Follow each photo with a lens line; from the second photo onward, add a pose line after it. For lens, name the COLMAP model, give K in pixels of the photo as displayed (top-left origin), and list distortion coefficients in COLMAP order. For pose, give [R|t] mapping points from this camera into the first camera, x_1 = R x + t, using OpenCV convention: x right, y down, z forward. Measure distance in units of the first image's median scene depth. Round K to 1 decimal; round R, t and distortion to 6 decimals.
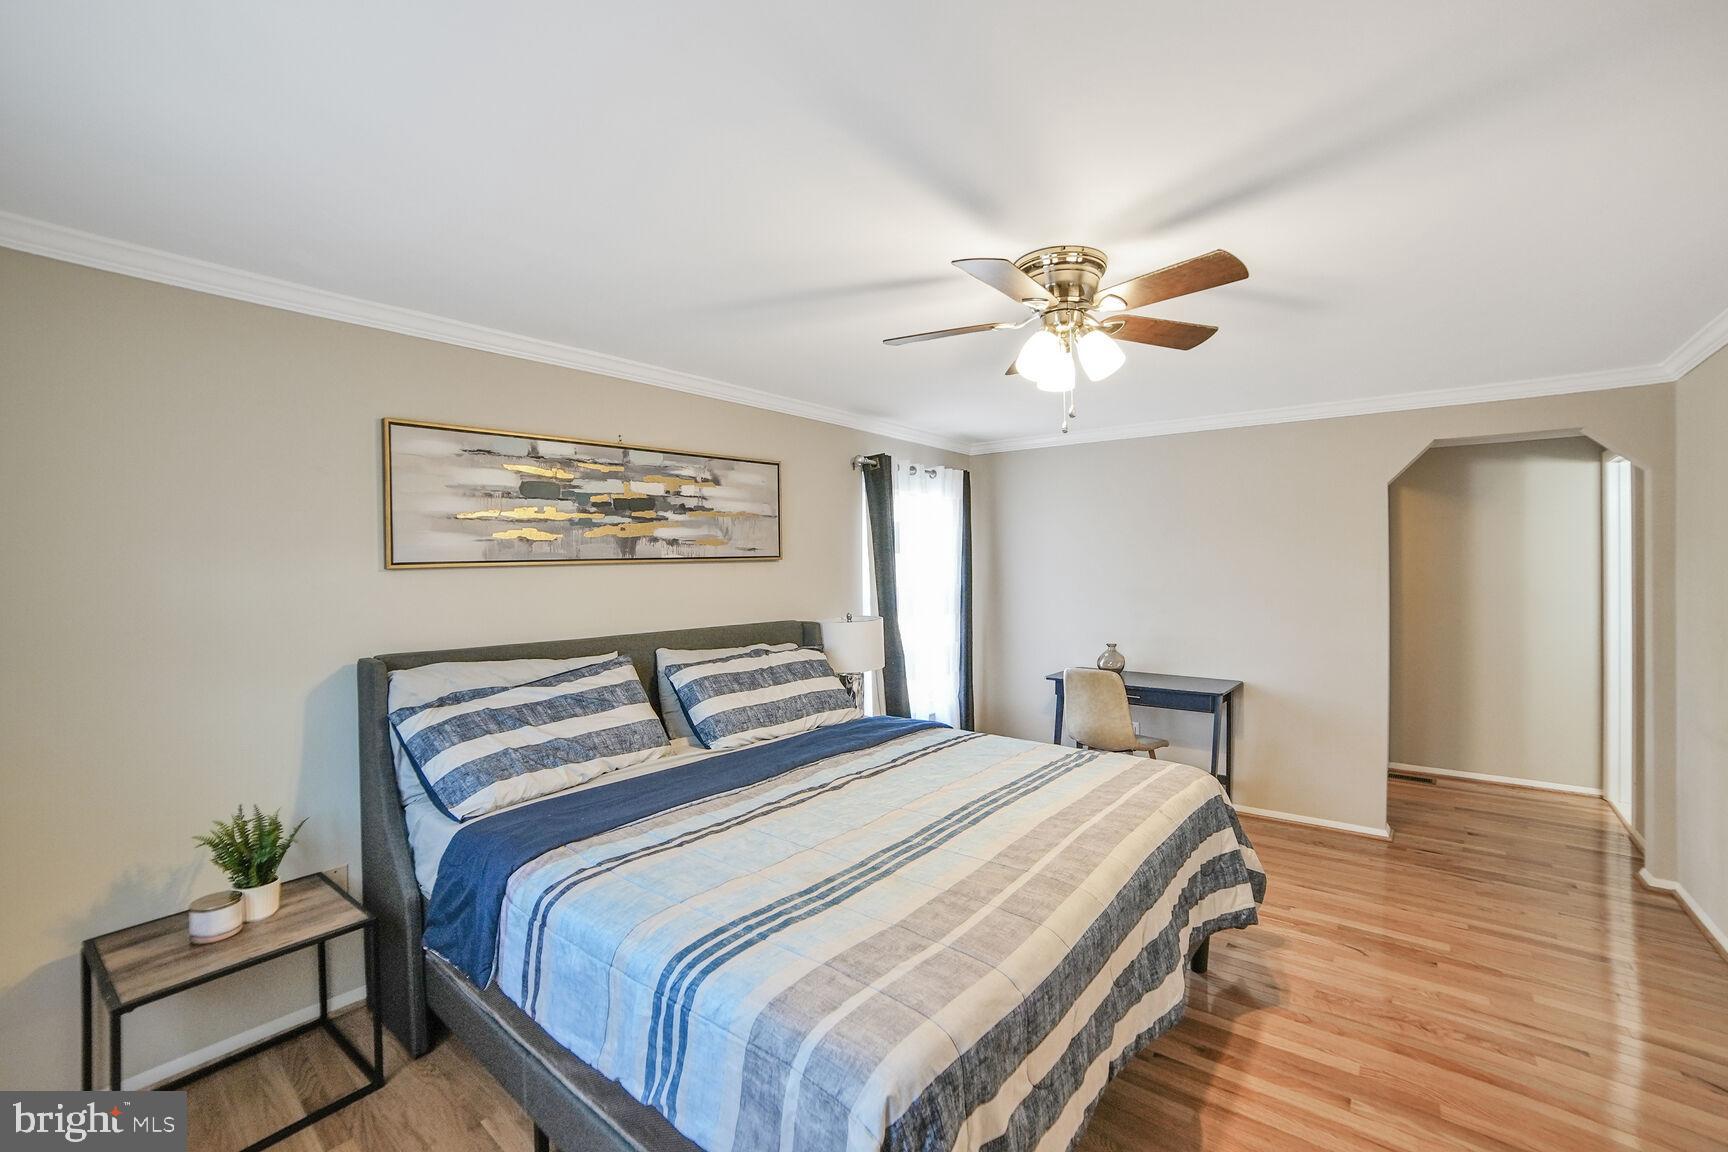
lens RADIAL K [[726.7, 0, 863.5], [0, 726.7, 552.0], [0, 0, 1]] dist [-0.083826, 0.000033]
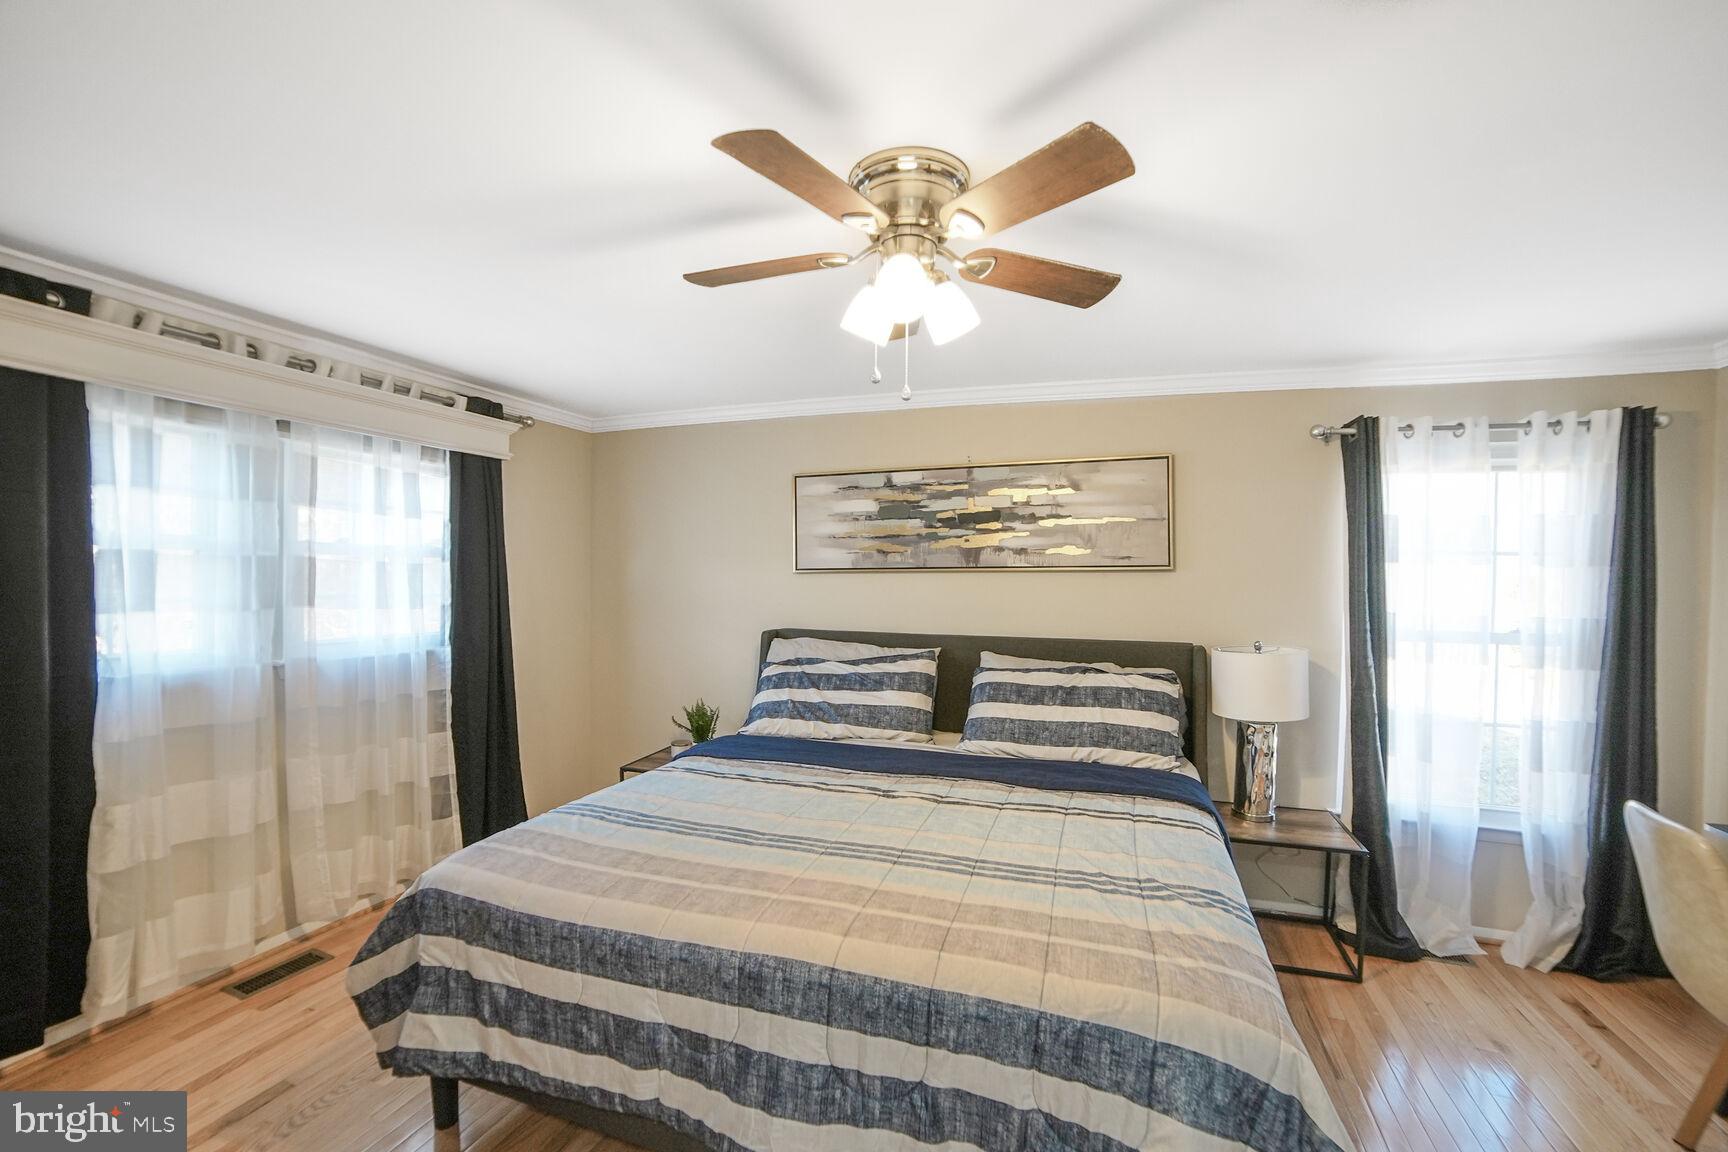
lens RADIAL K [[725.8, 0, 873.7], [0, 725.8, 576.1], [0, 0, 1]] dist [-0.083082, 0.030314]
pose [[0.352356, 0.020612, -0.935639, 0.739148], [0.004991, 0.999702, 0.023903, -0.004611], [0.935853, -0.013092, 0.352148, 0.518668]]
